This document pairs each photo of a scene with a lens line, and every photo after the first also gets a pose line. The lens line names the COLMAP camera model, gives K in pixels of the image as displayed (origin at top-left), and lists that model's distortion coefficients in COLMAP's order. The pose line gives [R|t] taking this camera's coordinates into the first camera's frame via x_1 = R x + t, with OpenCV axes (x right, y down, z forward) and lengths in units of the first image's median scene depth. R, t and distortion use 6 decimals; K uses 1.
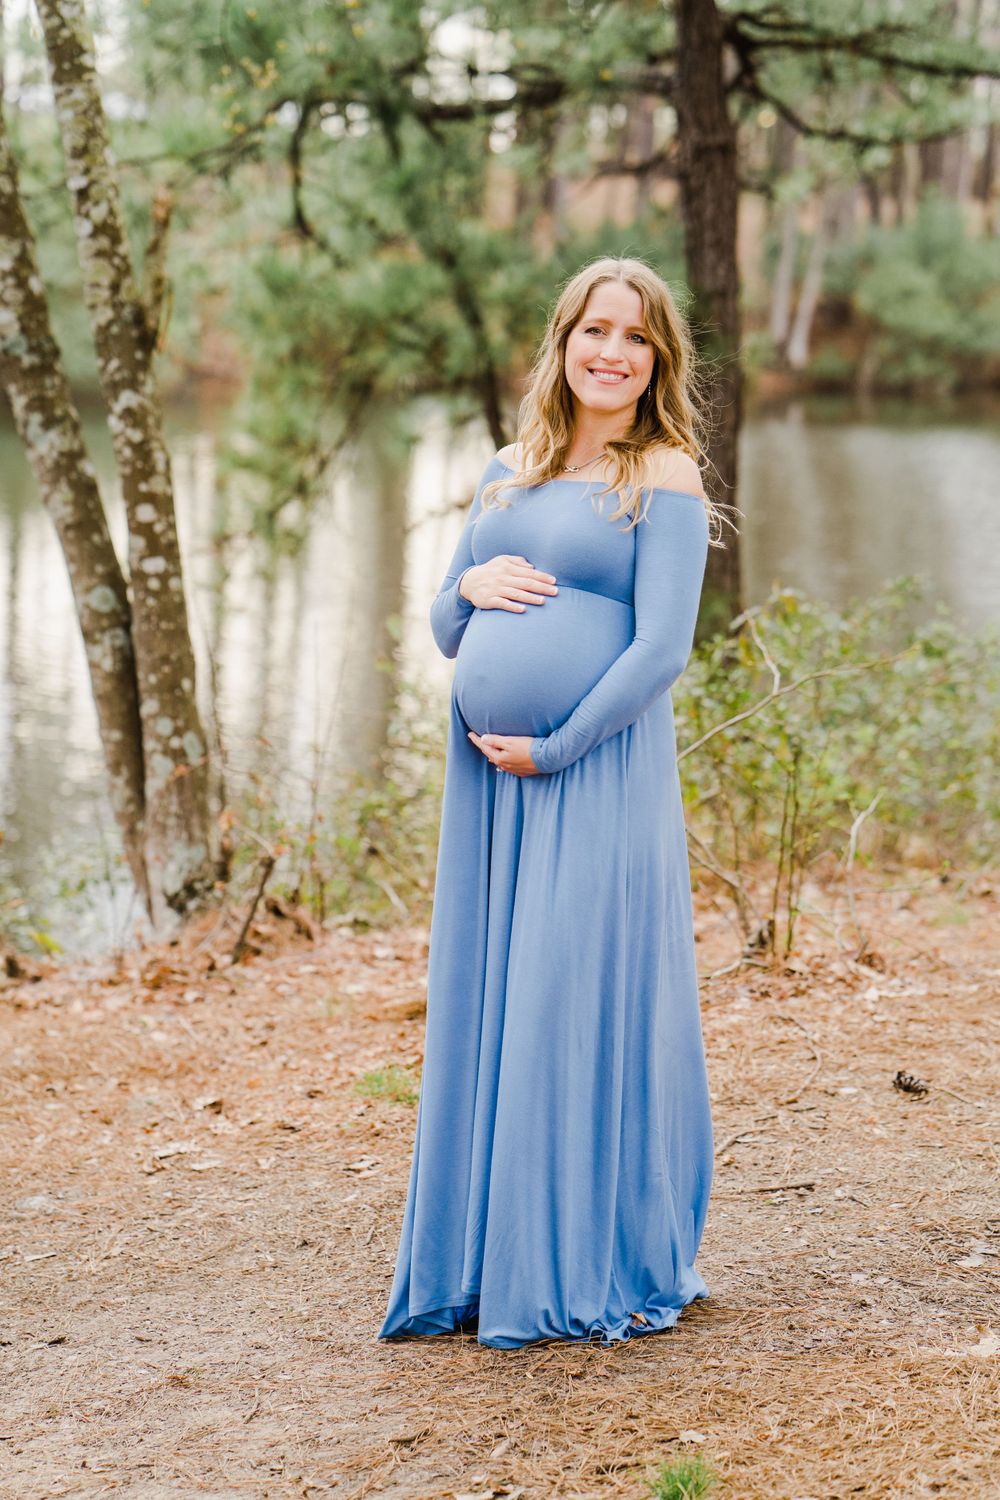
lens RADIAL K [[3628.3, 0, 517.3], [0, 3628.3, 758.8], [0, 0, 1]] dist [0.973693, 0.000000]
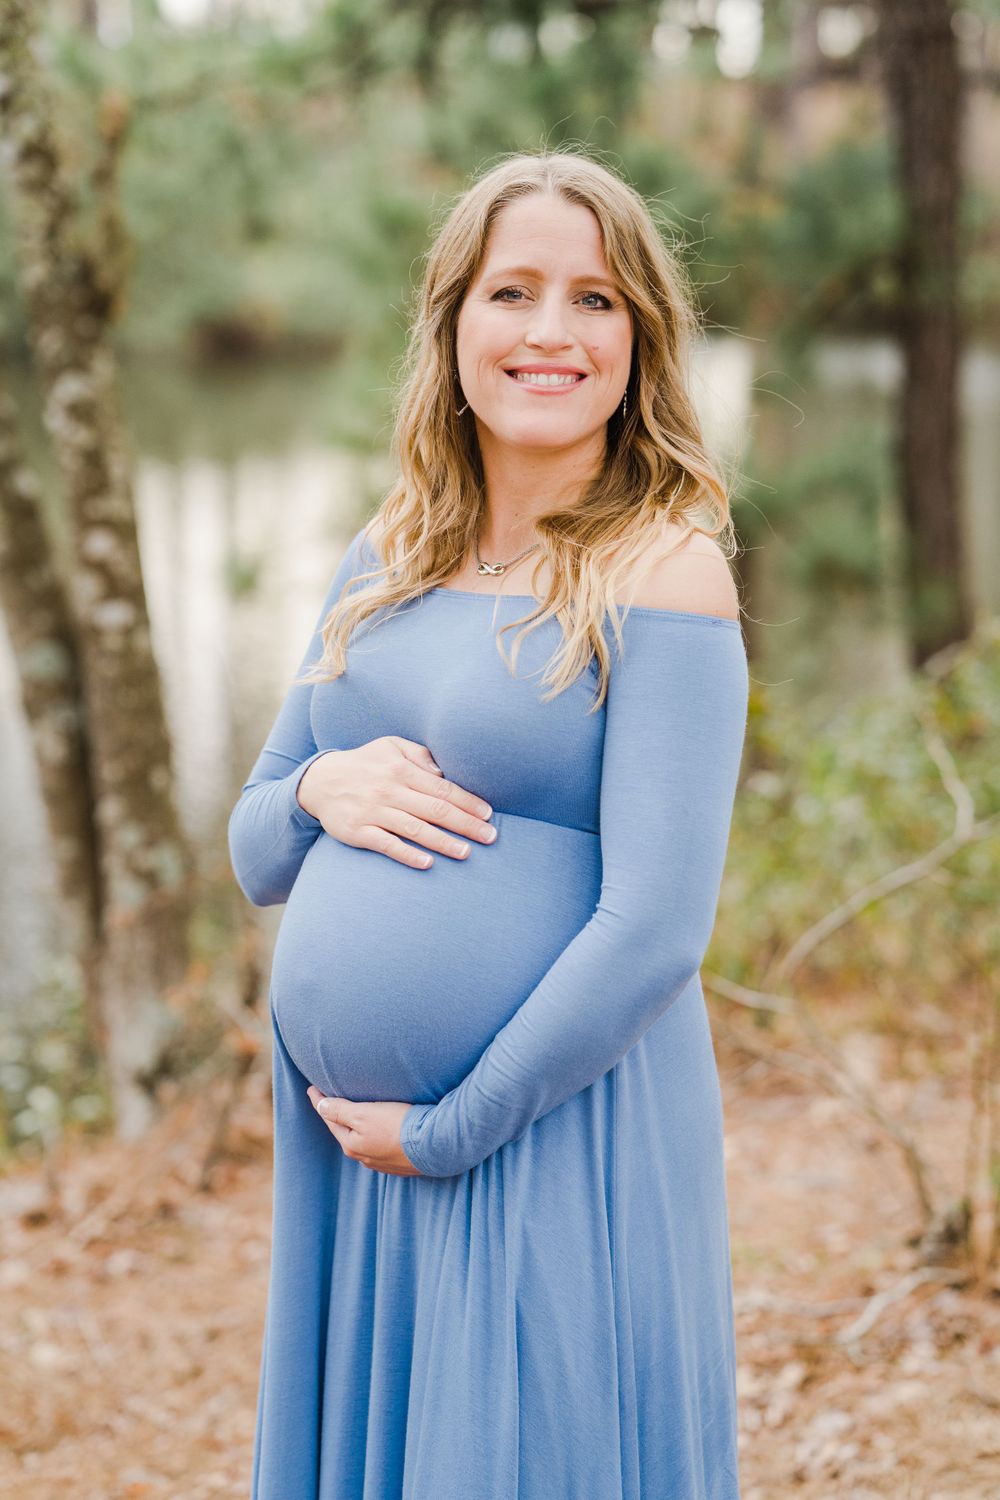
lens RADIAL K [[3628.3, 0, 452.2], [0, 3628.3, 778.0], [0, 0, 1]] dist [0.973693, 0.000000]
pose [[0.995935, -0.021168, -0.087549, 0.030995], [0.023117, 0.999506, 0.021308, -0.034268], [0.087055, -0.023246, 0.995932, 0.279154]]
